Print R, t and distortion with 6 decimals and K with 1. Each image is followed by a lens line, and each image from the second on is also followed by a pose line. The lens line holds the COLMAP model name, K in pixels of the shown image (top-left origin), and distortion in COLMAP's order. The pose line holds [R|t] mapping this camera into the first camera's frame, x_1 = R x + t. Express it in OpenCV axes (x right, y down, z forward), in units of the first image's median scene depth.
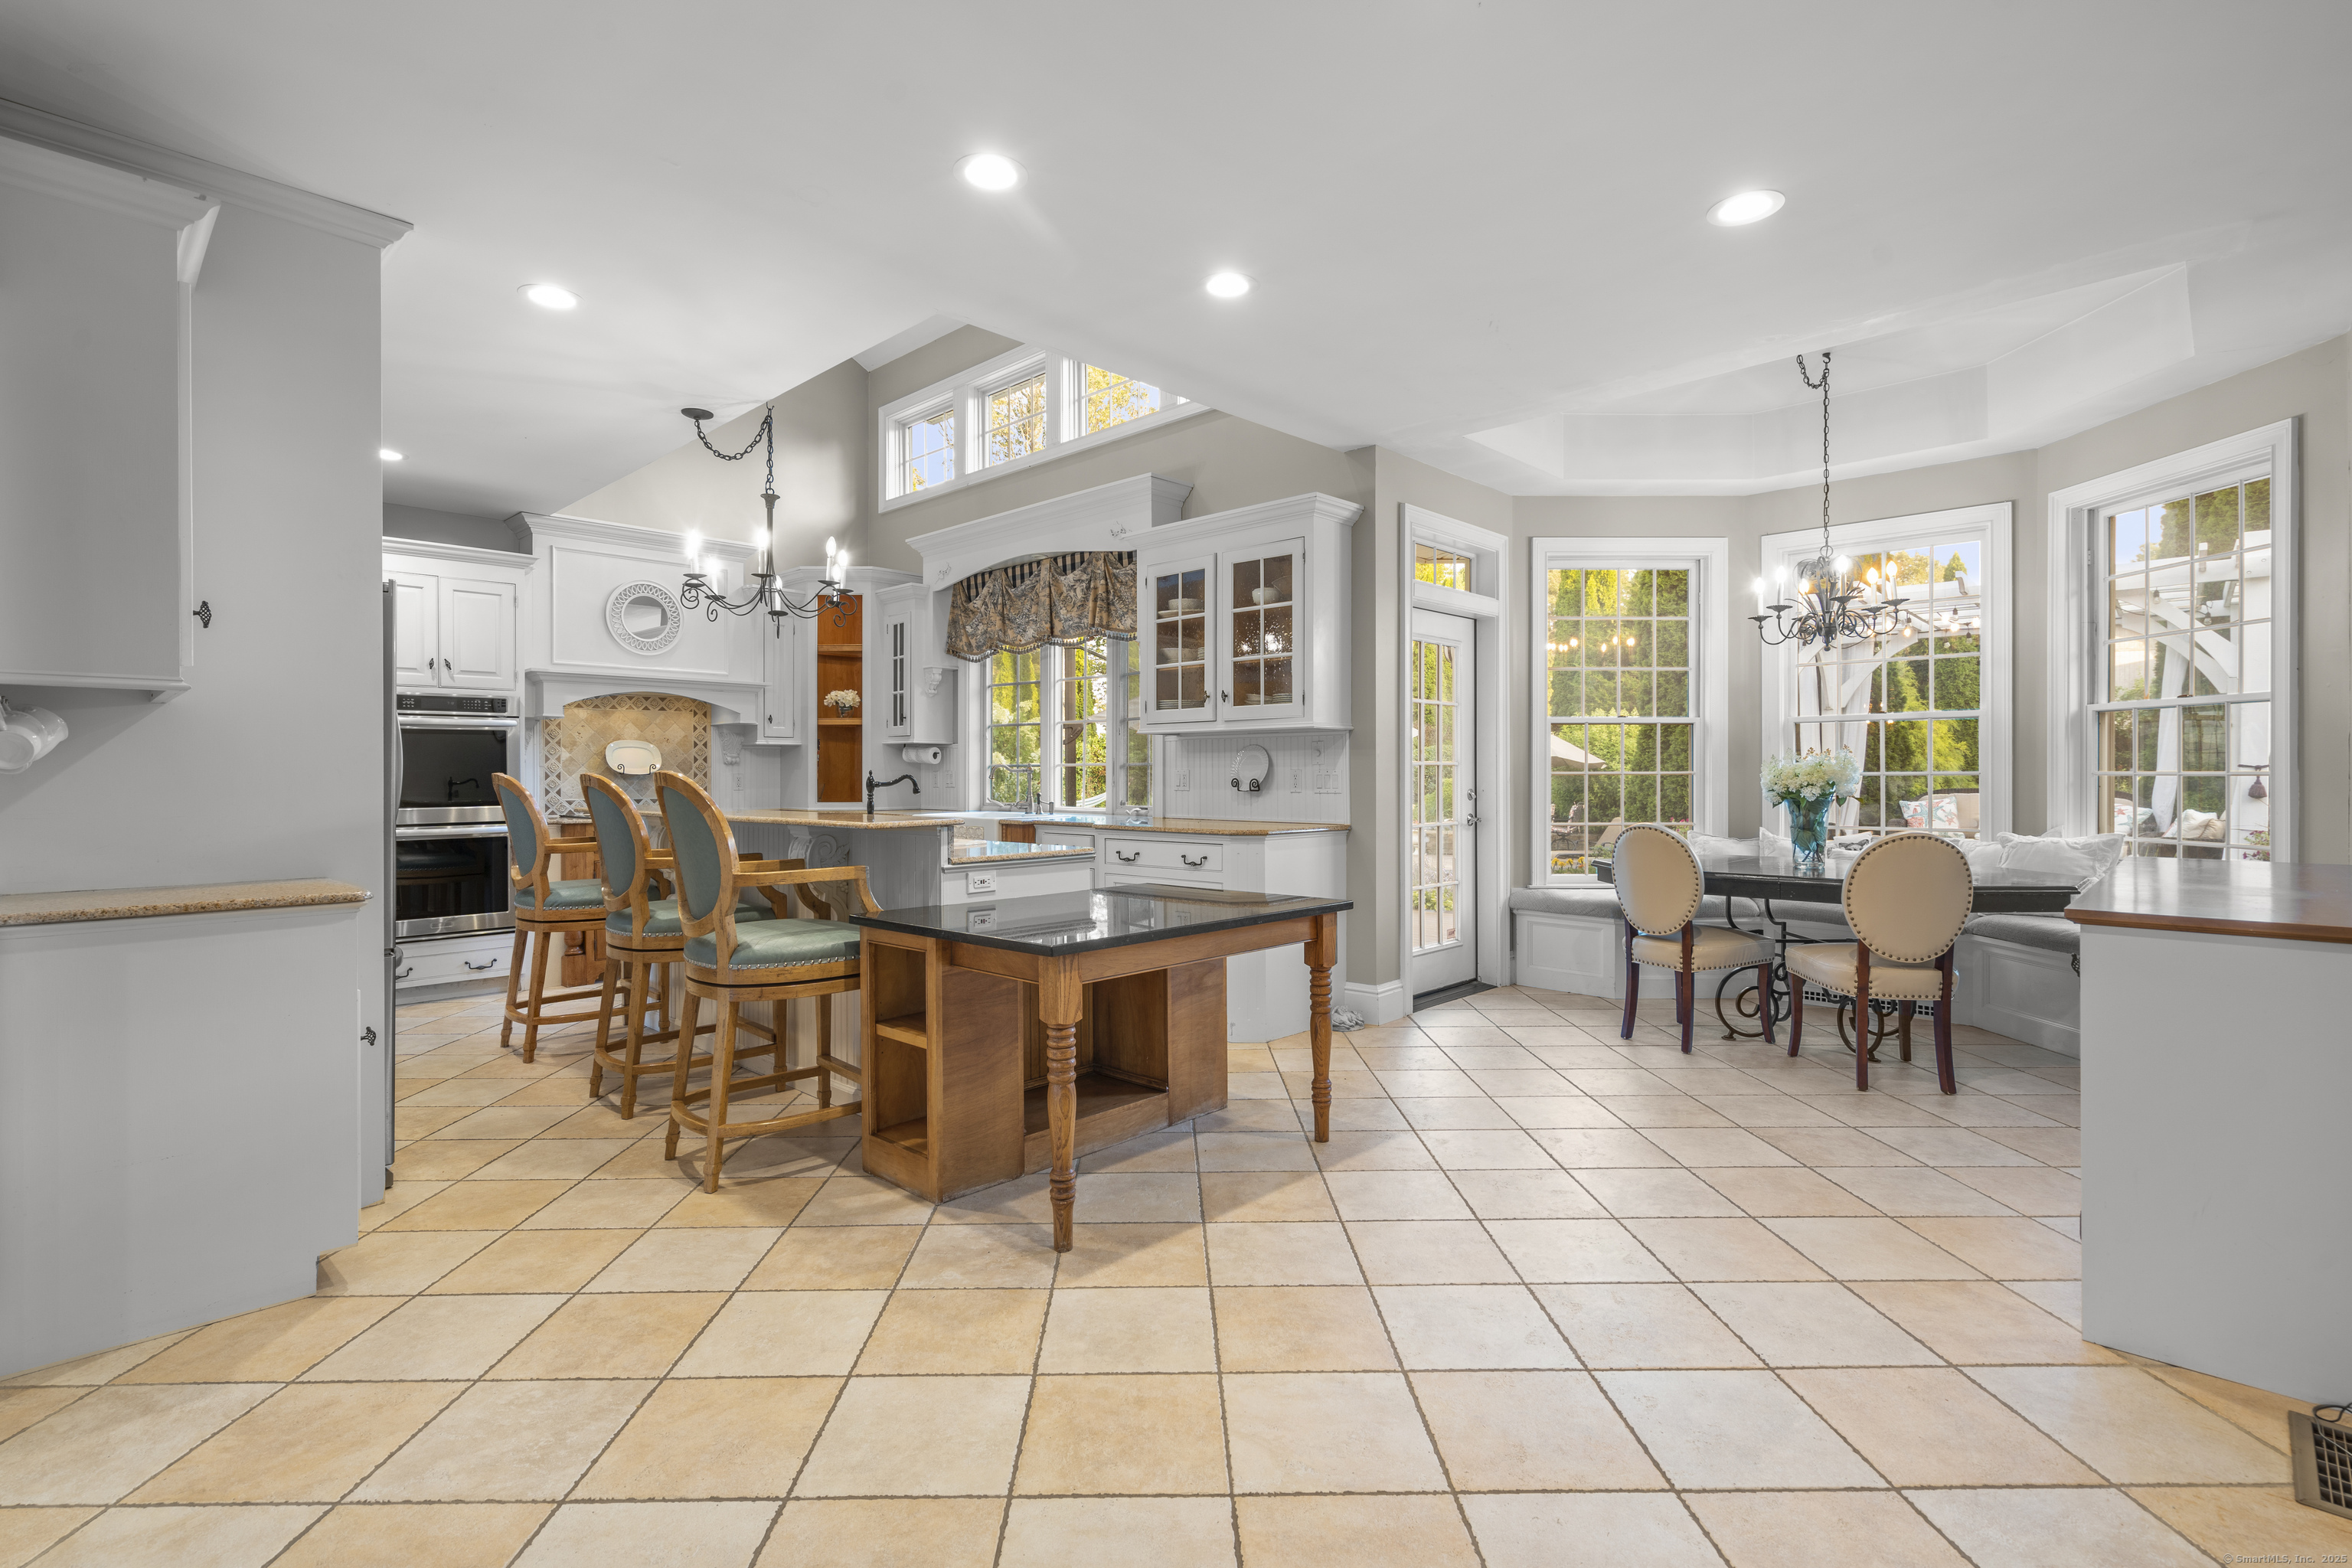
lens RADIAL K [[1075.3, 0, 1182.7], [0, 1075.3, 785.2], [0, 0, 1]] dist [0.002712, -0.001135]
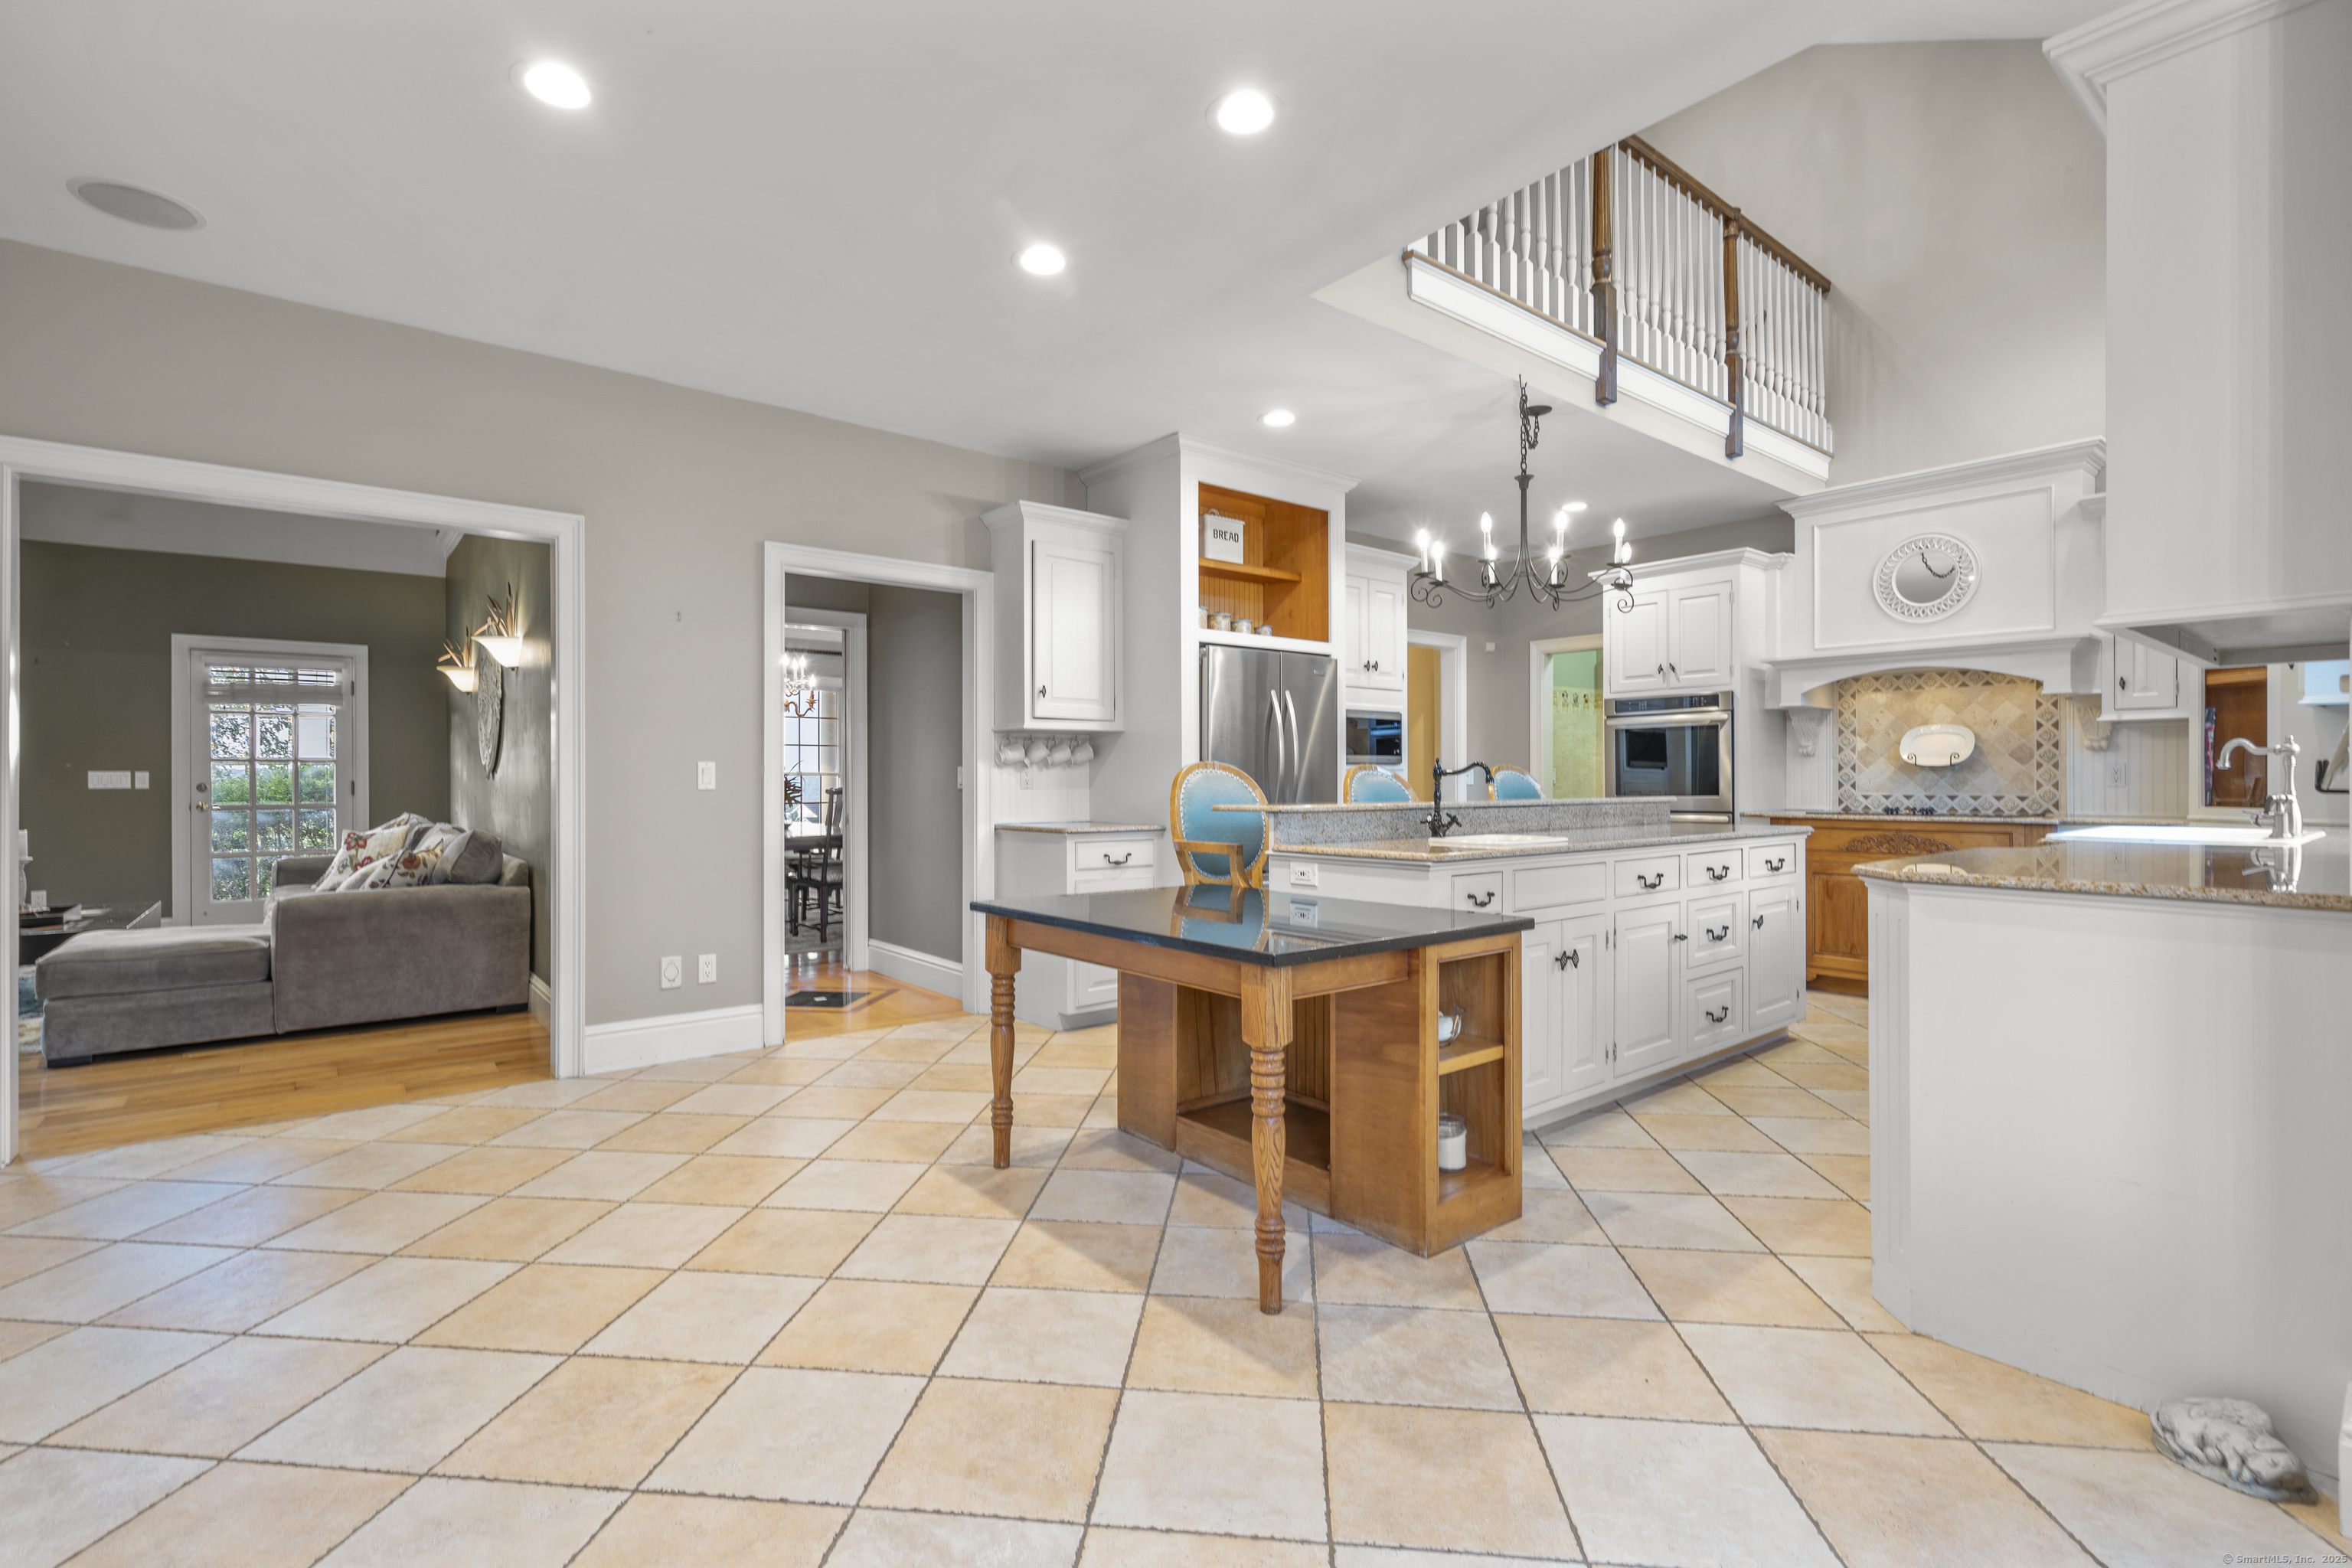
lens RADIAL K [[1075.3, 0, 1165.9], [0, 1075.3, 775.9], [0, 0, 1]] dist [0.002712, -0.001135]
pose [[-0.123925, 0.000241, -0.992292, 0.506781], [-0.007617, 0.999970, 0.001194, 0.001983], [0.992262, 0.007706, -0.123920, 0.651320]]
